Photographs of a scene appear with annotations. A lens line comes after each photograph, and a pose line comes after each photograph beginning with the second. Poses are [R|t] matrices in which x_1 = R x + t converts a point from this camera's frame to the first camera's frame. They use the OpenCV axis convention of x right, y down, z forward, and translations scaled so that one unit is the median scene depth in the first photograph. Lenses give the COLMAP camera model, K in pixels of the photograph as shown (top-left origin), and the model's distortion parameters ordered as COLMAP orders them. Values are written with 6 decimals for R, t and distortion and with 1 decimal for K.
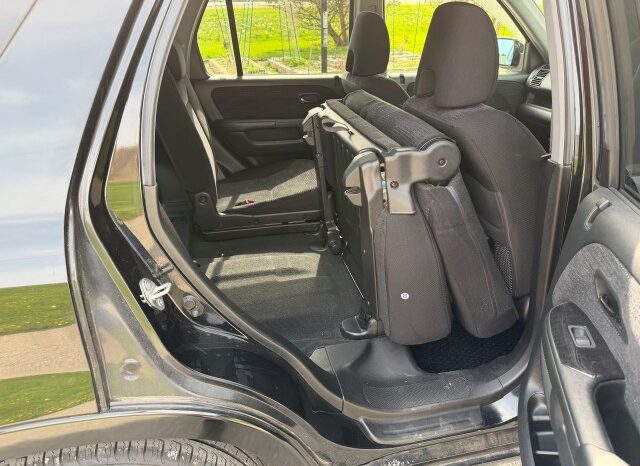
lens RADIAL K [[456.3, 0, 320.6], [0, 456.3, 231.8], [0, 0, 1]] dist [0.025092, -0.029828]
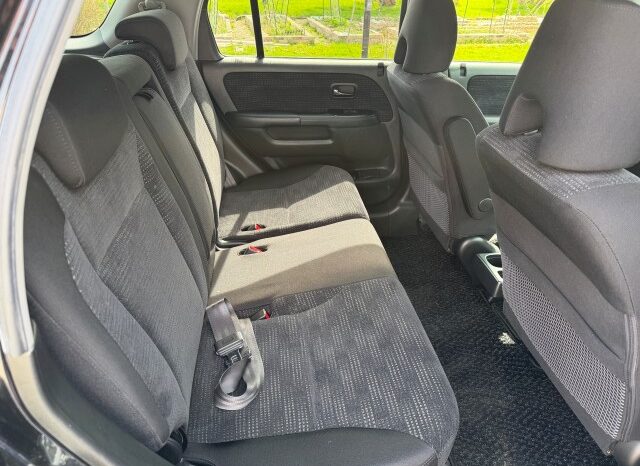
lens RADIAL K [[456.3, 0, 320.1], [0, 456.3, 235.1], [0, 0, 1]] dist [0.025092, -0.029828]
pose [[0.995480, 0.075766, -0.057268, -0.002156], [-0.070616, 0.993690, 0.087140, -0.109291], [0.063509, -0.082702, 0.994549, 0.181903]]
